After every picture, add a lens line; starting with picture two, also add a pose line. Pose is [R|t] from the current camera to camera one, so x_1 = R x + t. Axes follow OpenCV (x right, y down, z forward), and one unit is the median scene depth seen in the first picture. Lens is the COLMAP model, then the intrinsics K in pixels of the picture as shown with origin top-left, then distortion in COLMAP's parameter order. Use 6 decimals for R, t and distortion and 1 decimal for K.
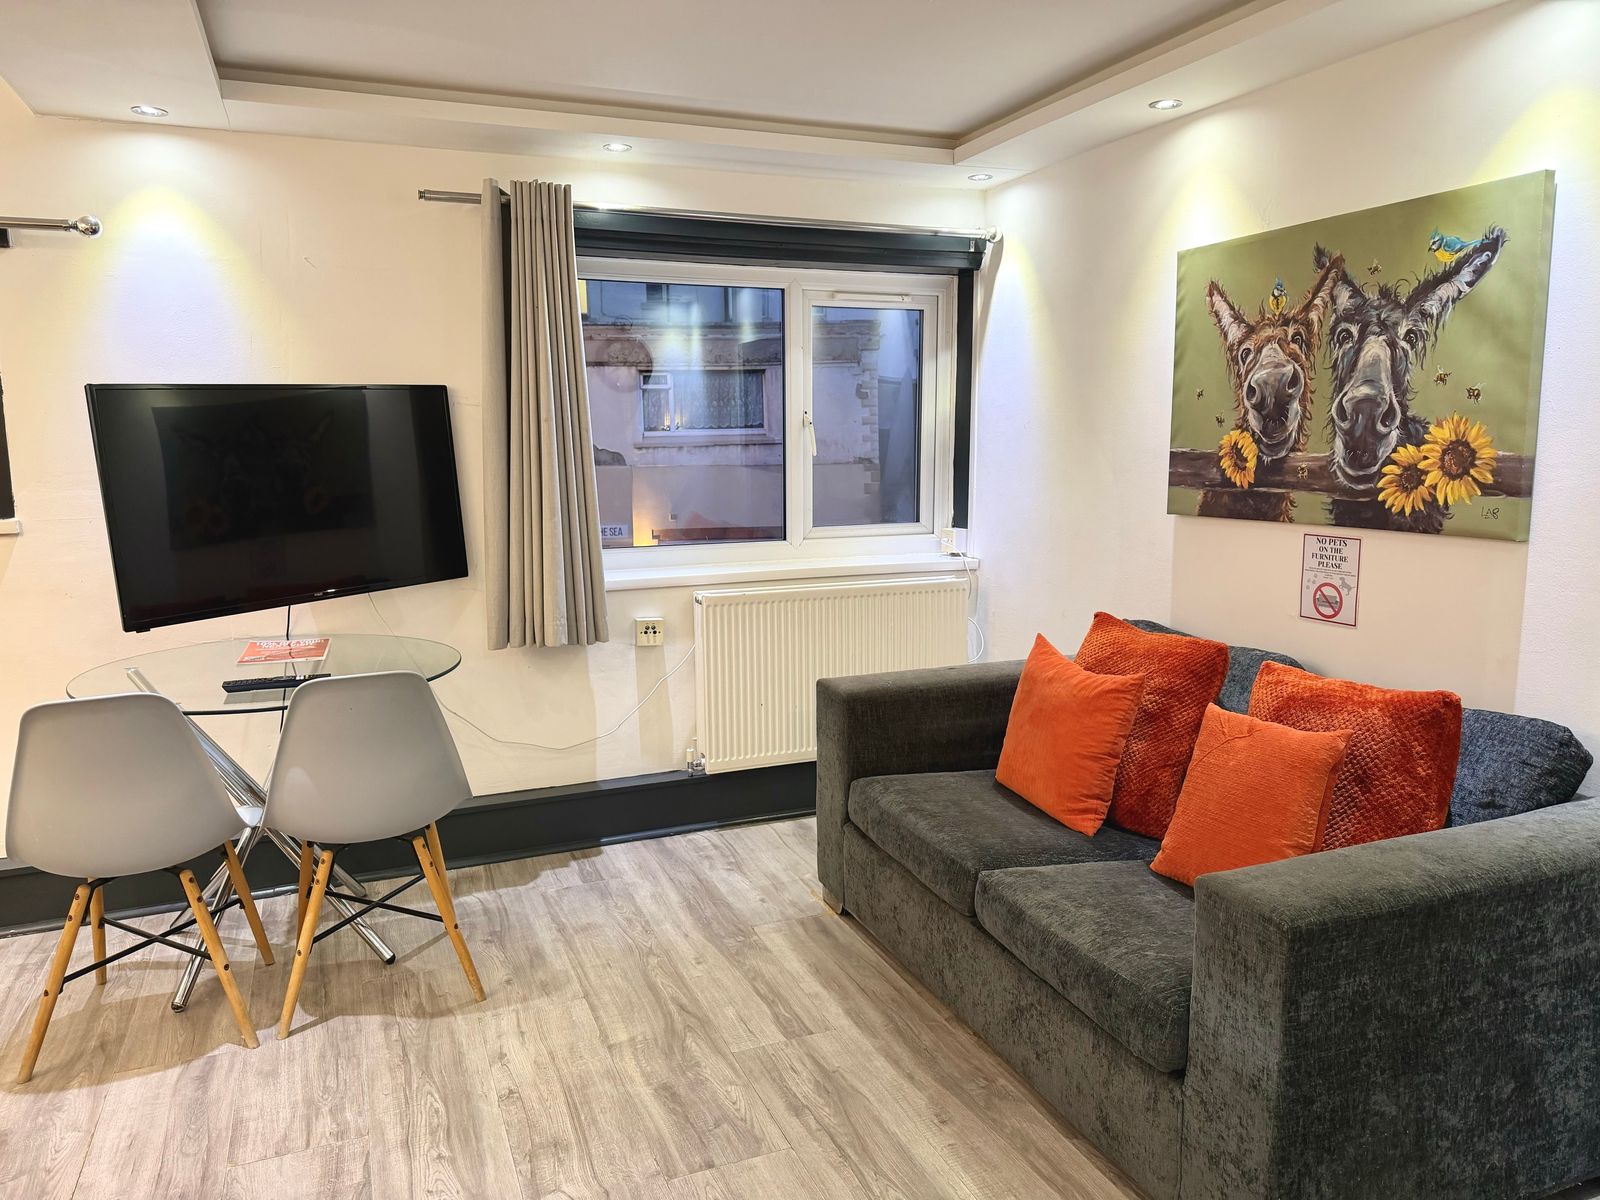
lens RADIAL K [[1133.5, 0, 833.2], [0, 1133.5, 603.4], [0, 0, 1]] dist [0.078993, -0.066959]
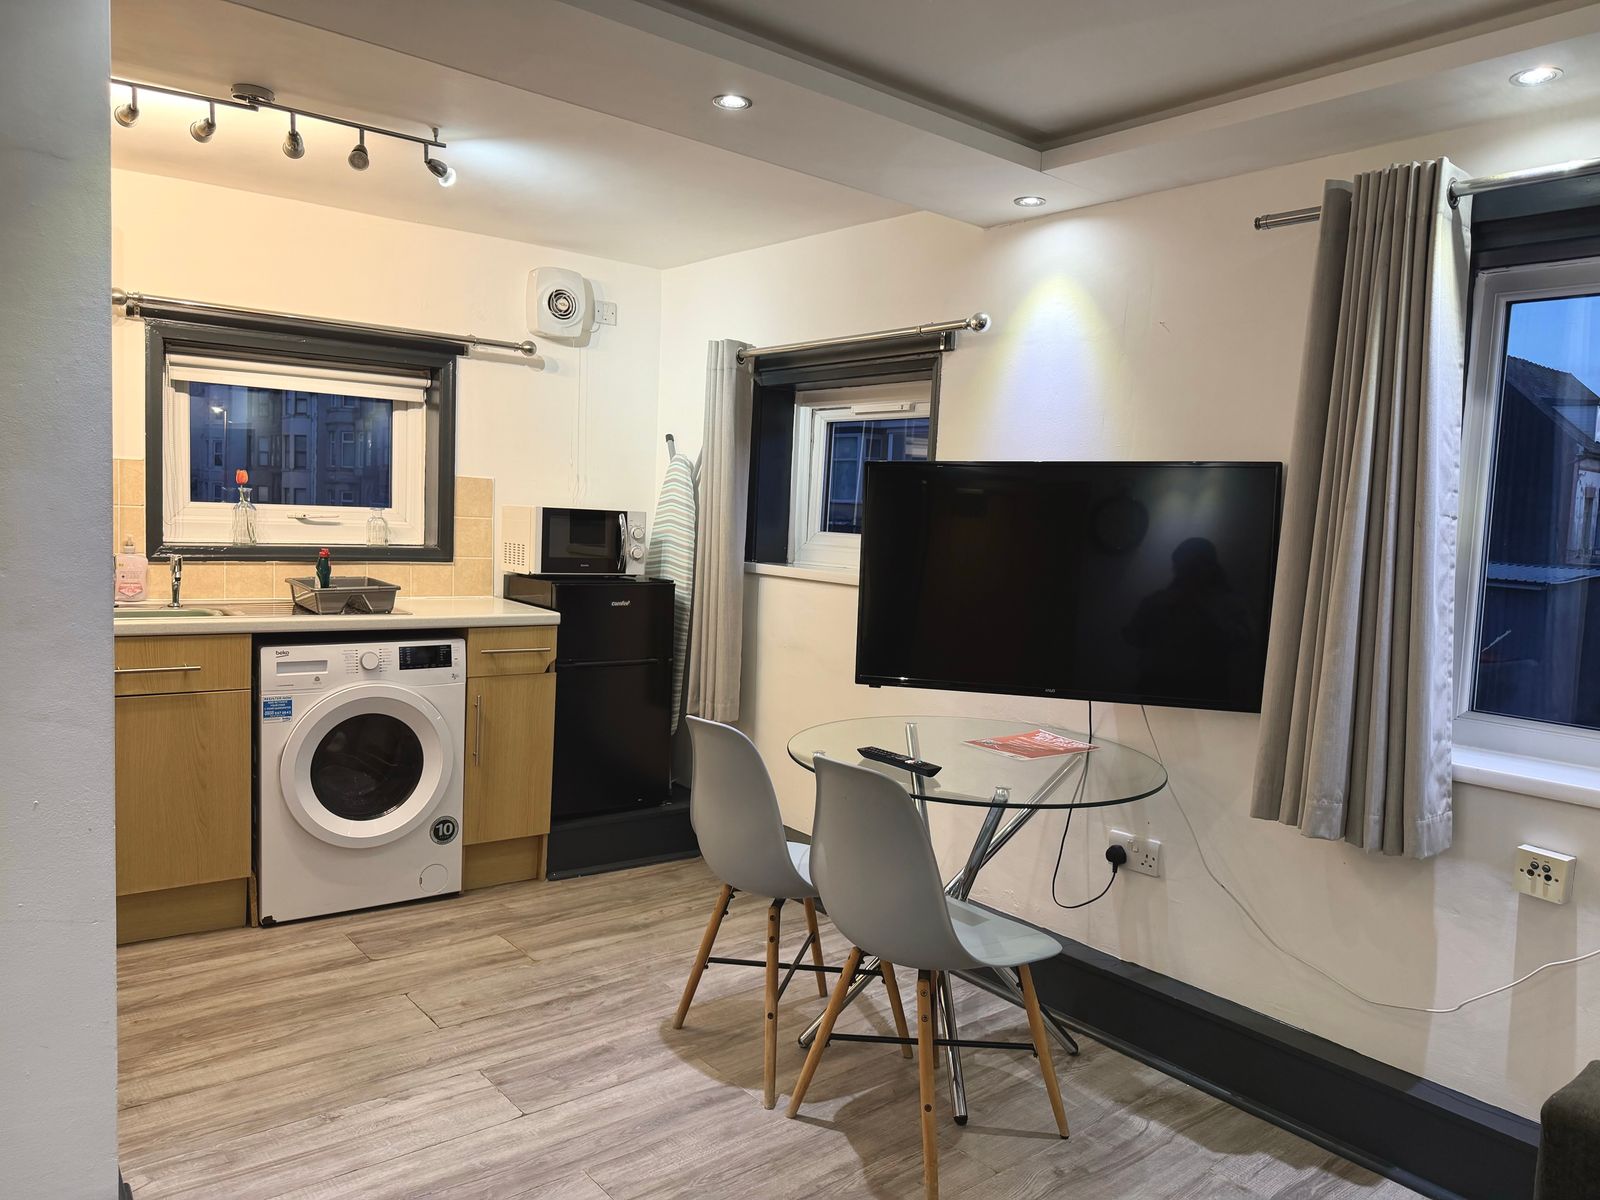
lens RADIAL K [[1164.4, 0, 835.6], [0, 1164.4, 589.4], [0, 0, 1]] dist [0.152988, -0.180663]
pose [[0.287972, 0.093868, -0.953027, 0.362223], [-0.192131, 0.980613, 0.038529, -0.085094], [0.938167, 0.172011, 0.300424, 0.526531]]
